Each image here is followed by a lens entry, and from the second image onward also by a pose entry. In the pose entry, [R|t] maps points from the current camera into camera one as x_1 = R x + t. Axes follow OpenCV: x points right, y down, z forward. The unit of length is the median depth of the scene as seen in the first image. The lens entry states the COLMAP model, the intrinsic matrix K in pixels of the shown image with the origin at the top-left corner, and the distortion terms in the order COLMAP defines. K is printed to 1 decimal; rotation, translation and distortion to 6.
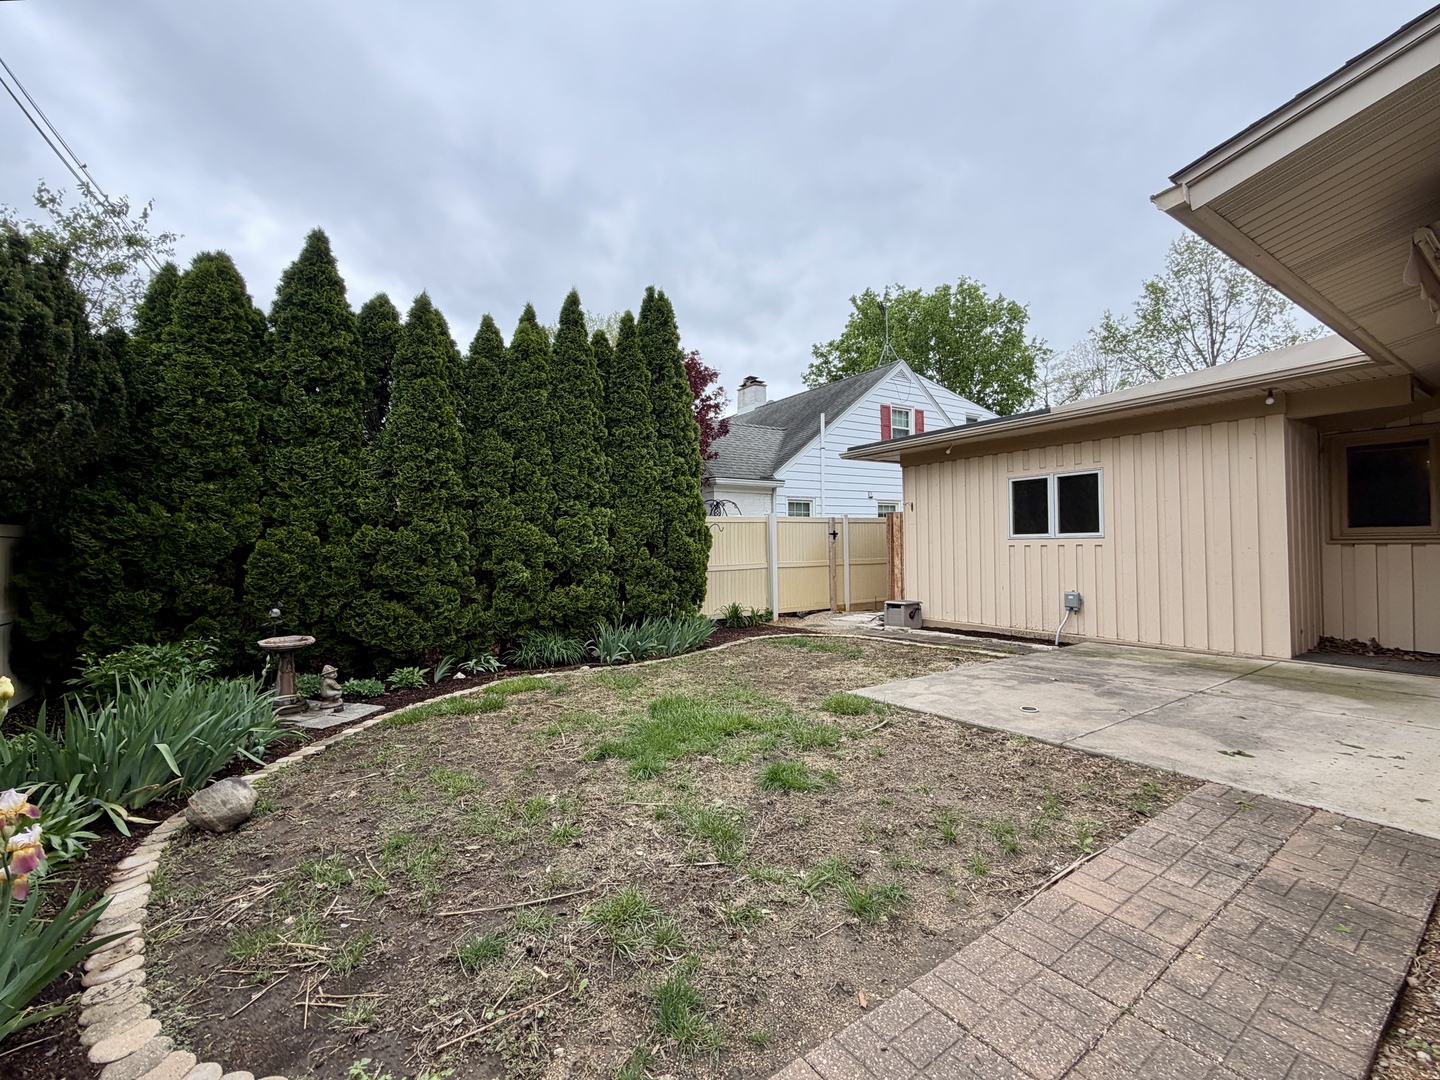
lens RADIAL K [[593.4, 0, 720.0], [0, 593.4, 540.0], [0, 0, 1]] dist [0.004362, 0.000177]
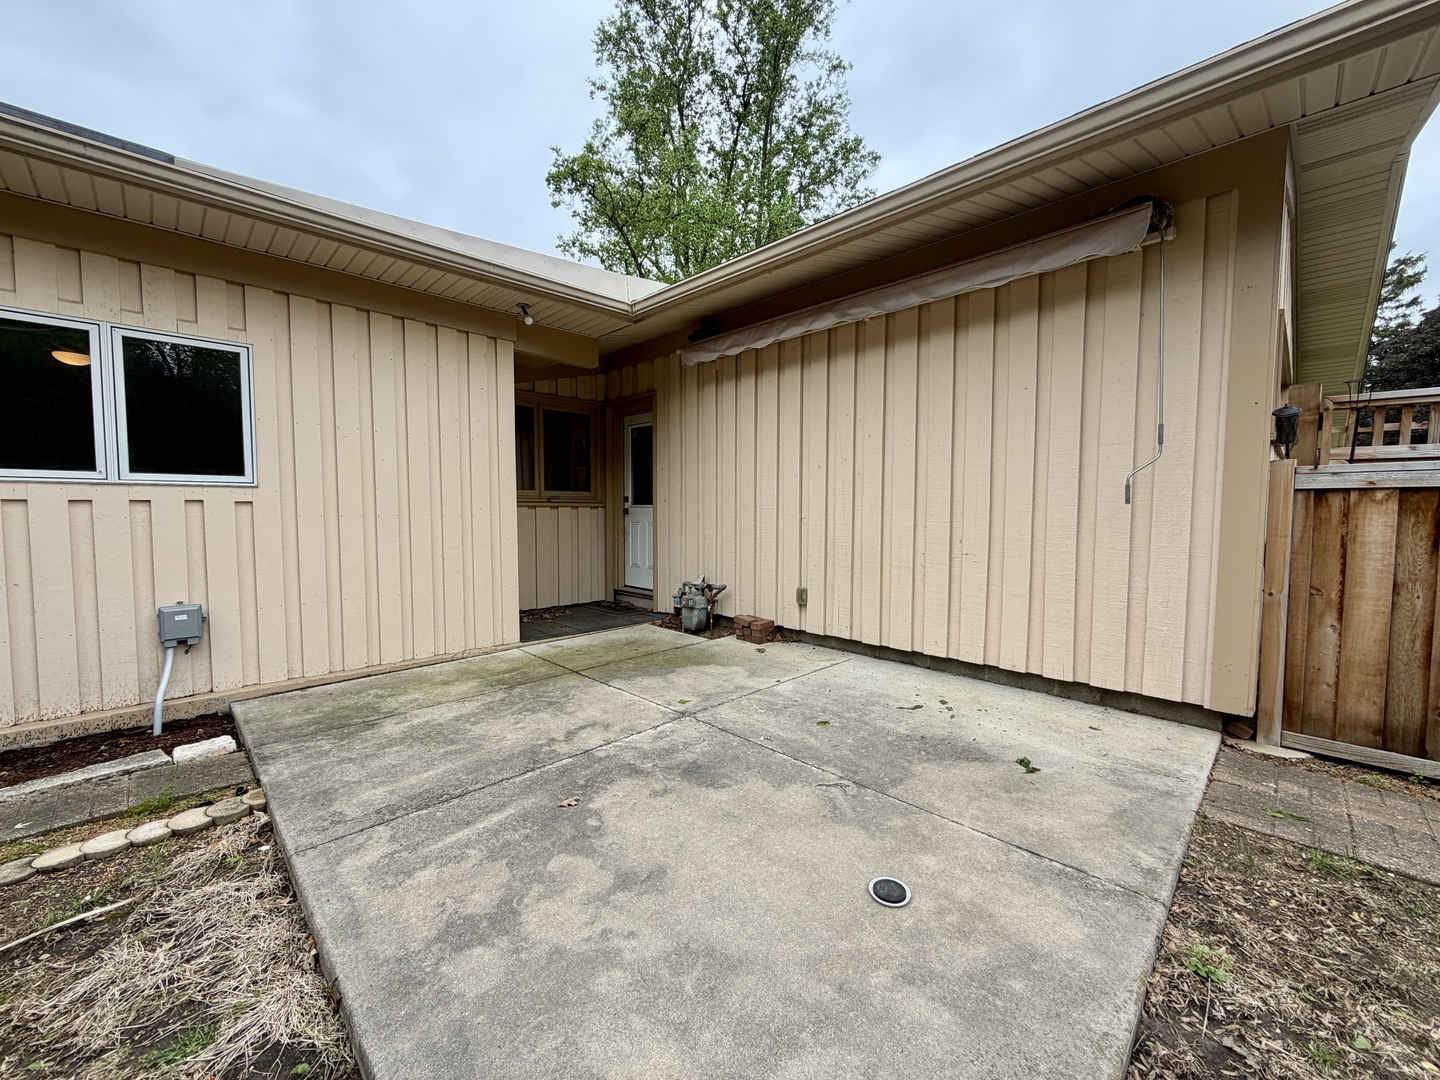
lens RADIAL K [[570.6, 0, 720.0], [0, 570.6, 540.0], [0, 0, 1]] dist [0.000438, 0.000003]
pose [[-0.182143, -0.038964, 0.982500, 0.100022], [-0.009165, 0.999238, 0.037928, 0.018470], [-0.983229, -0.002096, -0.182362, 0.701091]]
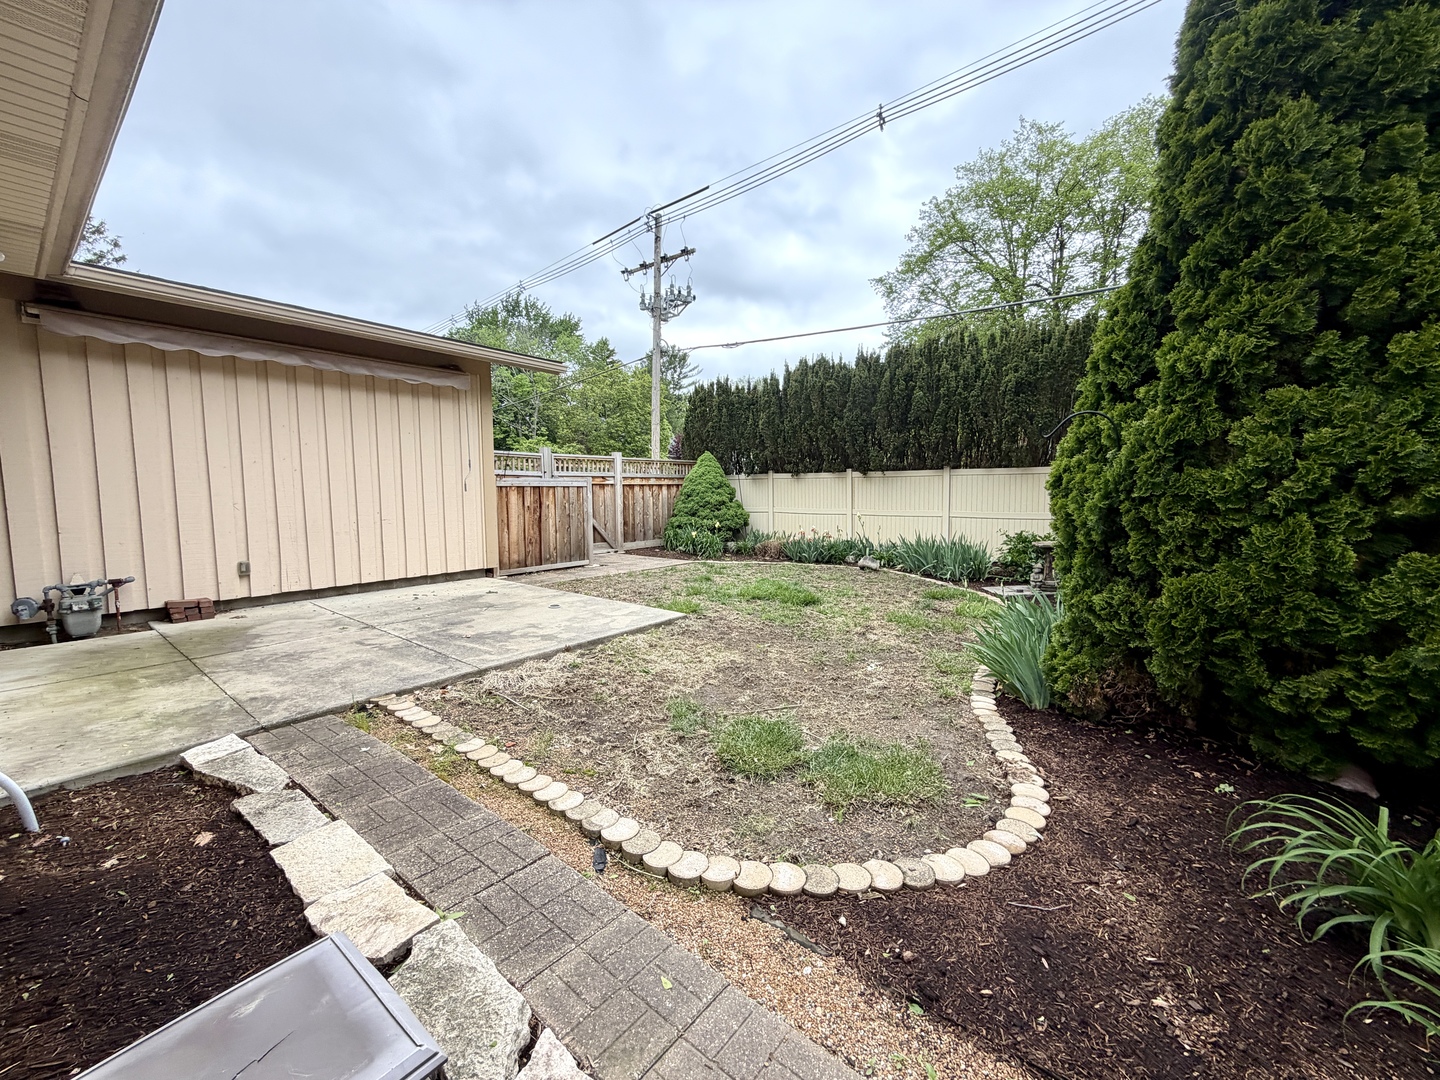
lens RADIAL K [[570.6, 0, 720.0], [0, 570.6, 540.0], [0, 0, 1]] dist [0.000438, 0.000003]
pose [[-0.951815, 0.047270, -0.303006, 0.326615], [0.022379, 0.996121, 0.085099, 0.014664], [0.305854, 0.074218, -0.949181, 1.408820]]
